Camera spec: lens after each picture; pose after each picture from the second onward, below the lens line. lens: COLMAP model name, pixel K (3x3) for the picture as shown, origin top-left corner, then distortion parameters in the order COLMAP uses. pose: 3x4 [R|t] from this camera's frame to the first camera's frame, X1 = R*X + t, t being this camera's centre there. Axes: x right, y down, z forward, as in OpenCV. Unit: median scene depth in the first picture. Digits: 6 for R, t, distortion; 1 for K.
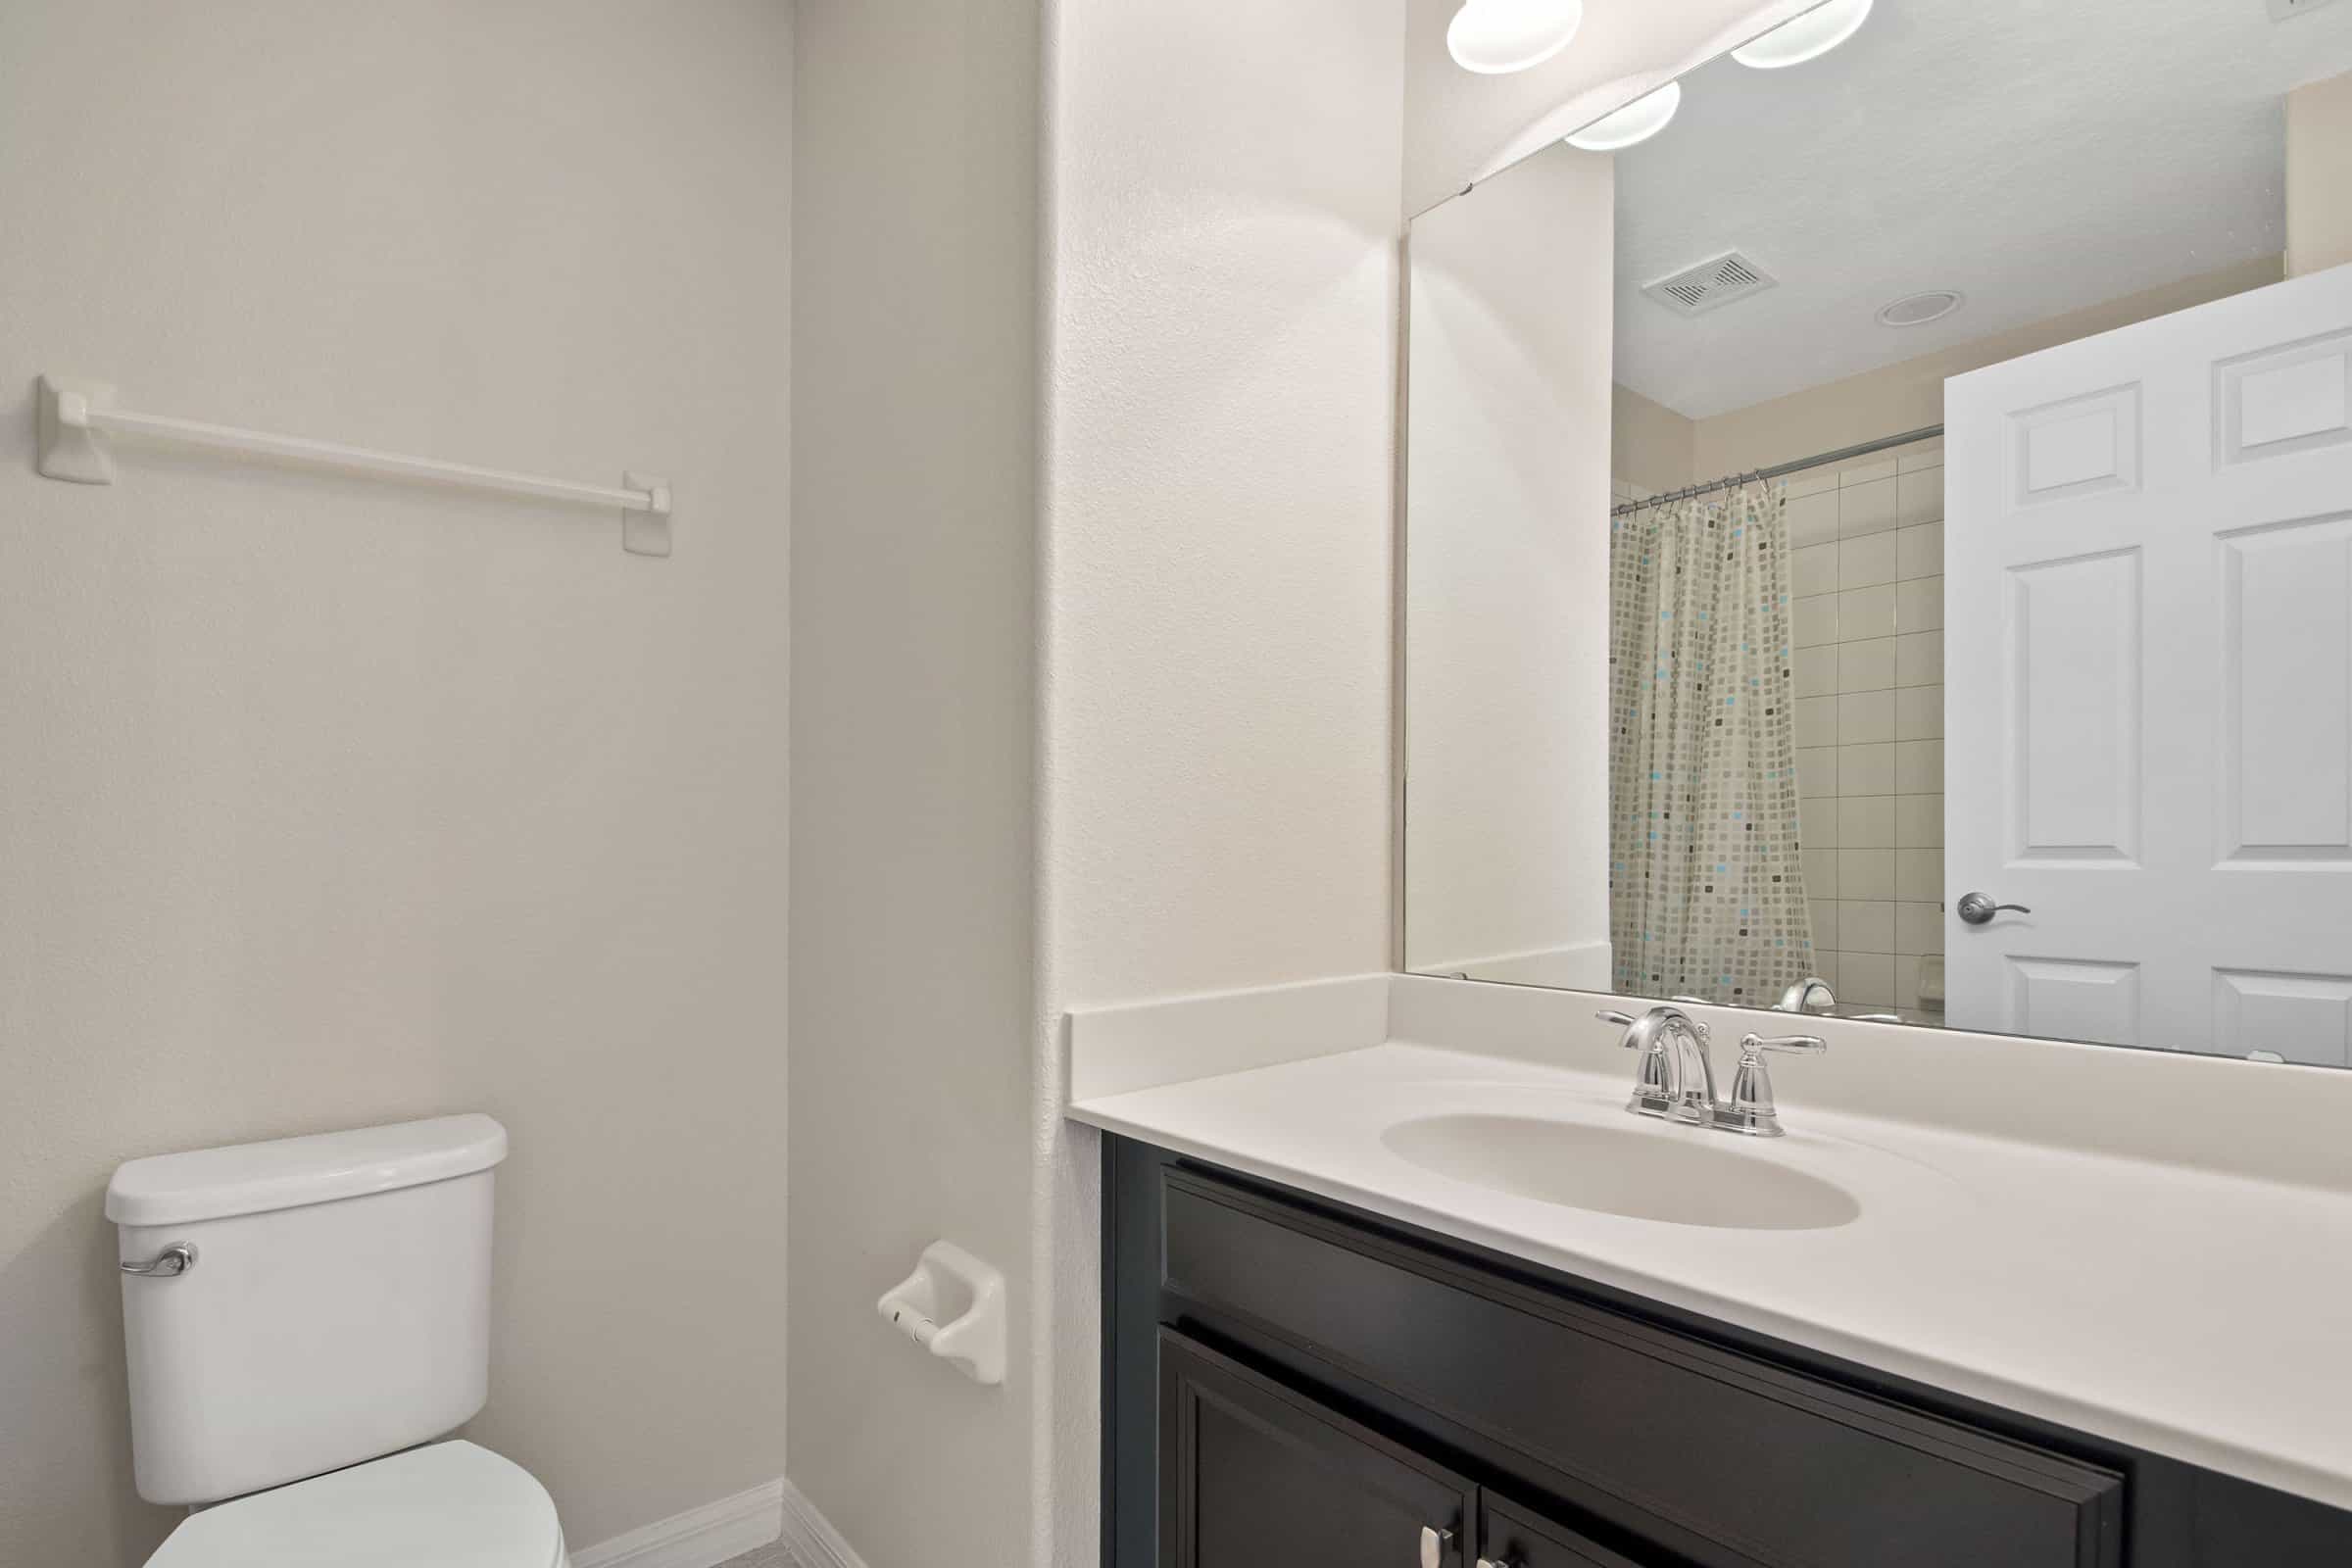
lens RADIAL K [[1116.2, 0, 1180.8], [0, 1116.2, 839.8], [0, 0, 1]] dist [-0.001550, -0.000250]
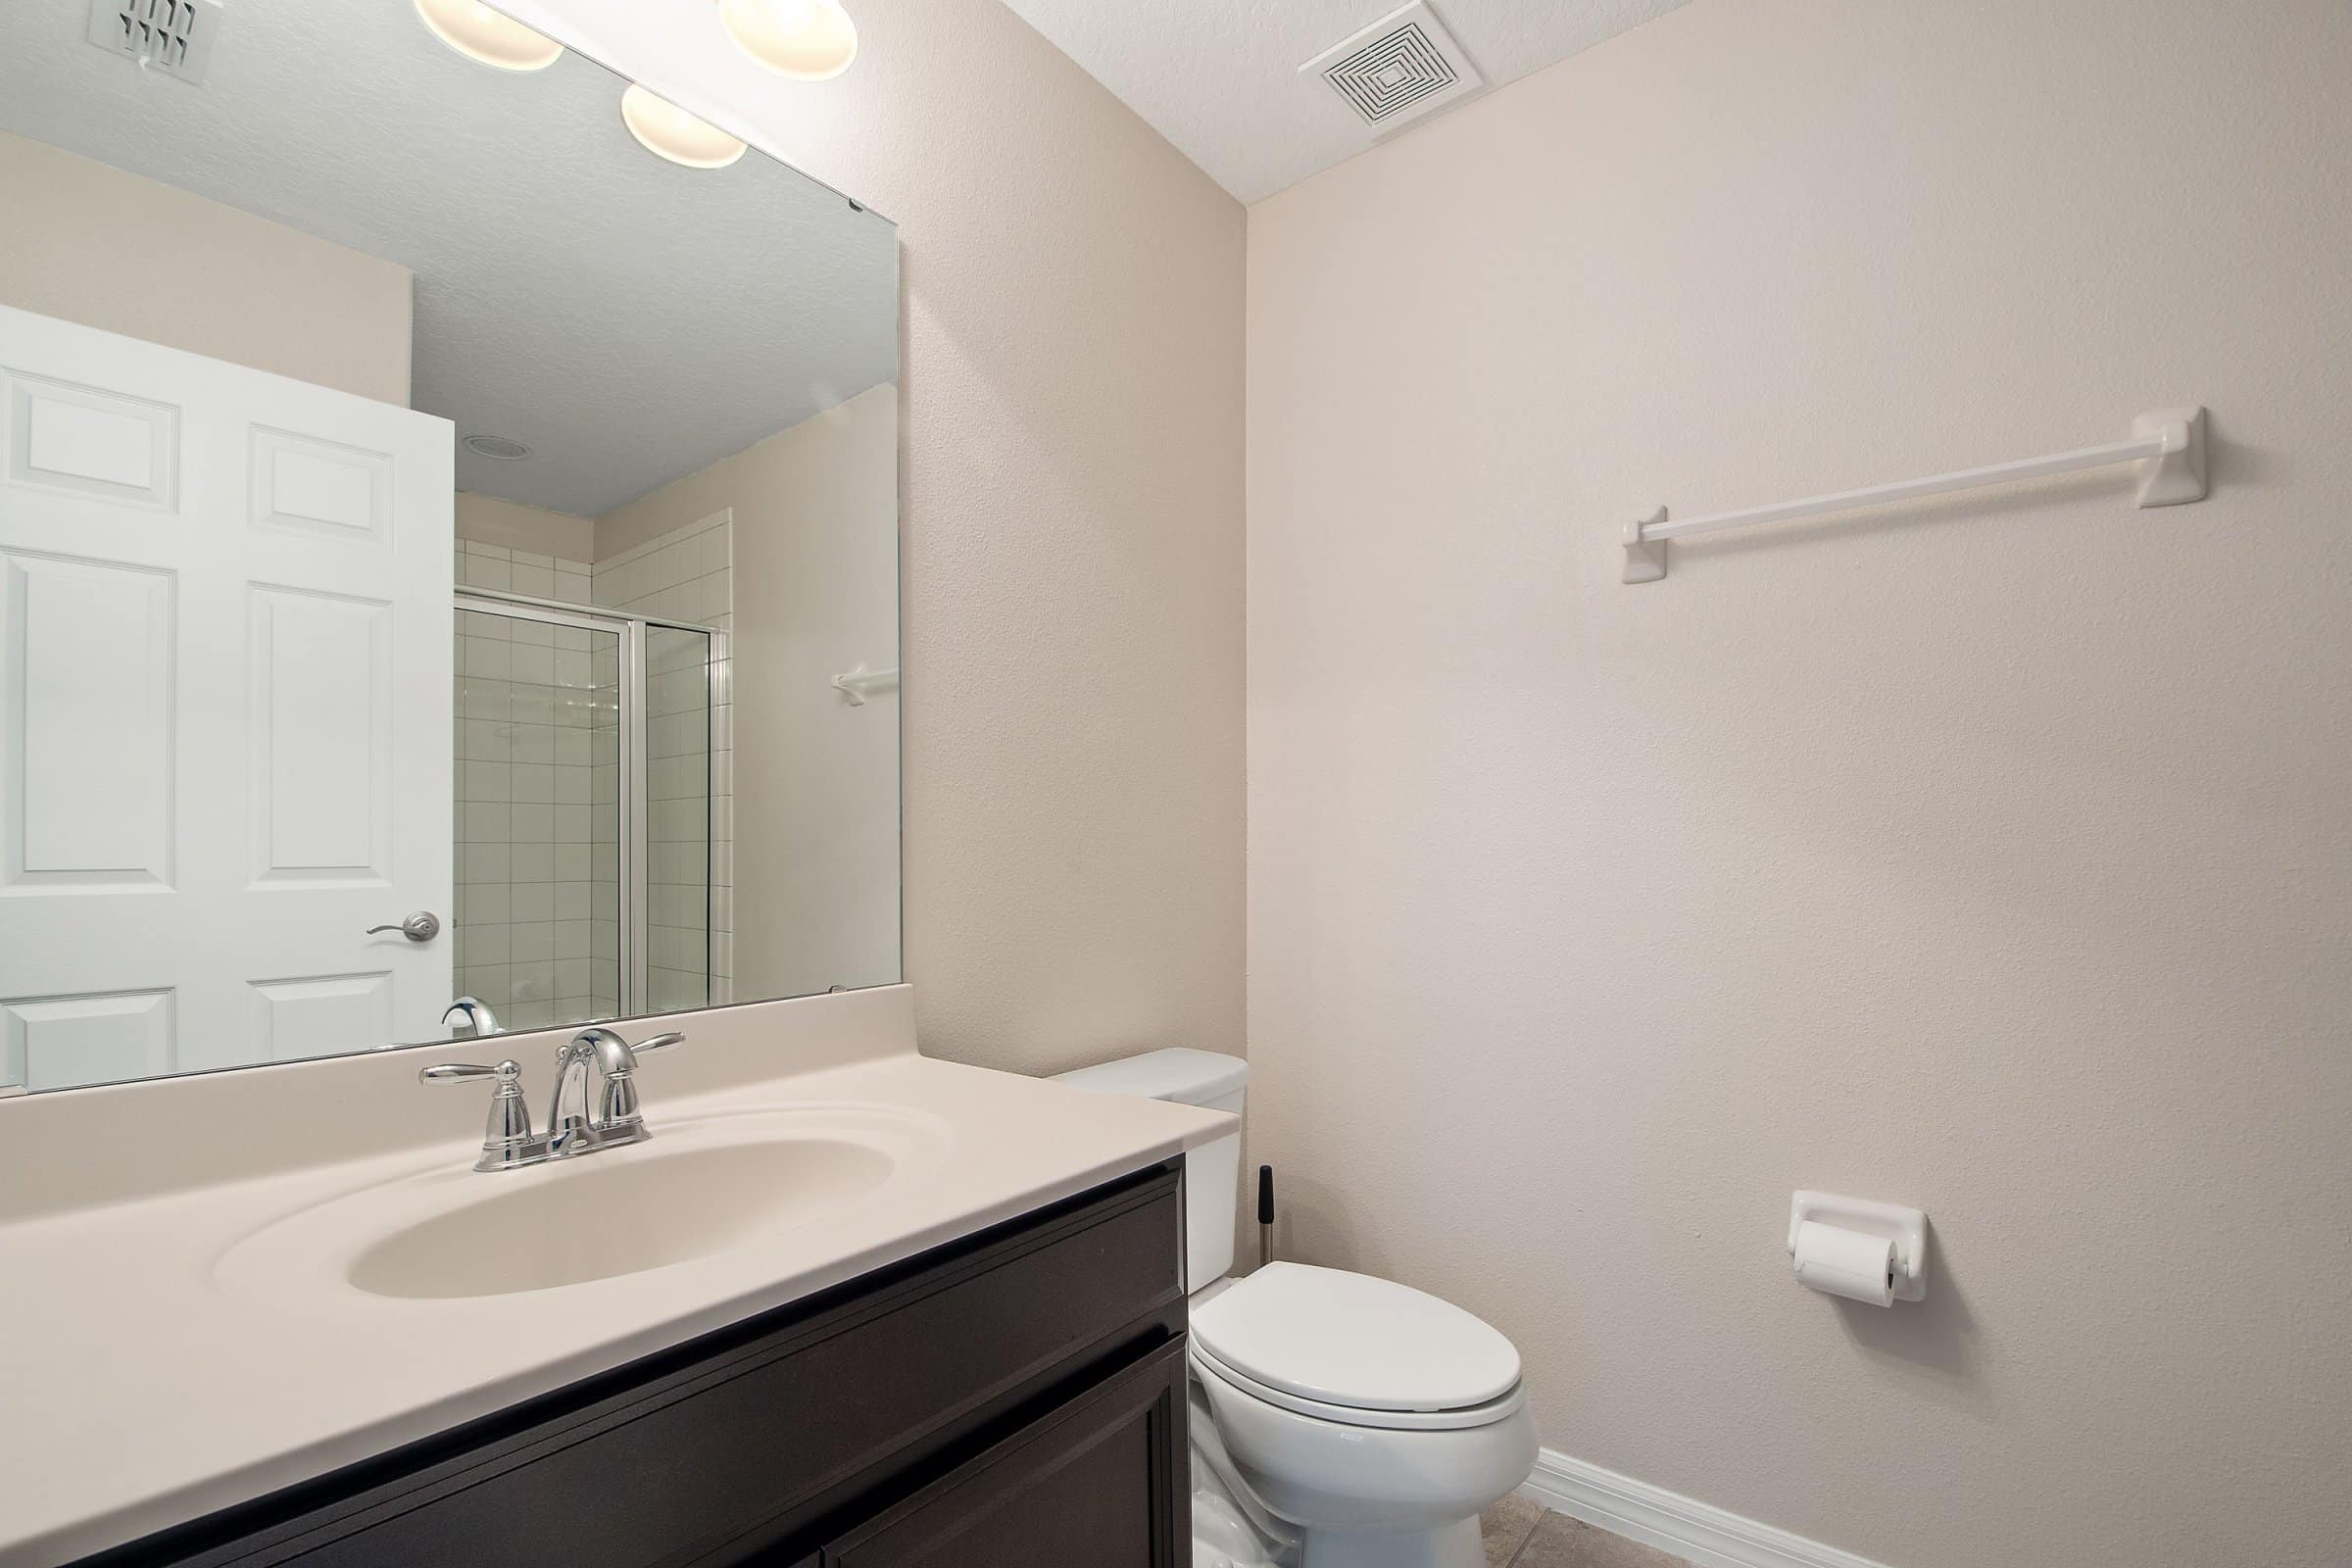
lens RADIAL K [[1069.9, 0, 1170.1], [0, 1069.9, 836.5], [0, 0, 1]] dist [-0.011109, -0.000551]
pose [[-0.164514, 0.021903, 0.986132, -0.234656], [0.006215, 0.999757, -0.021168, 0.002190], [-0.986355, 0.002647, -0.164610, 0.286540]]
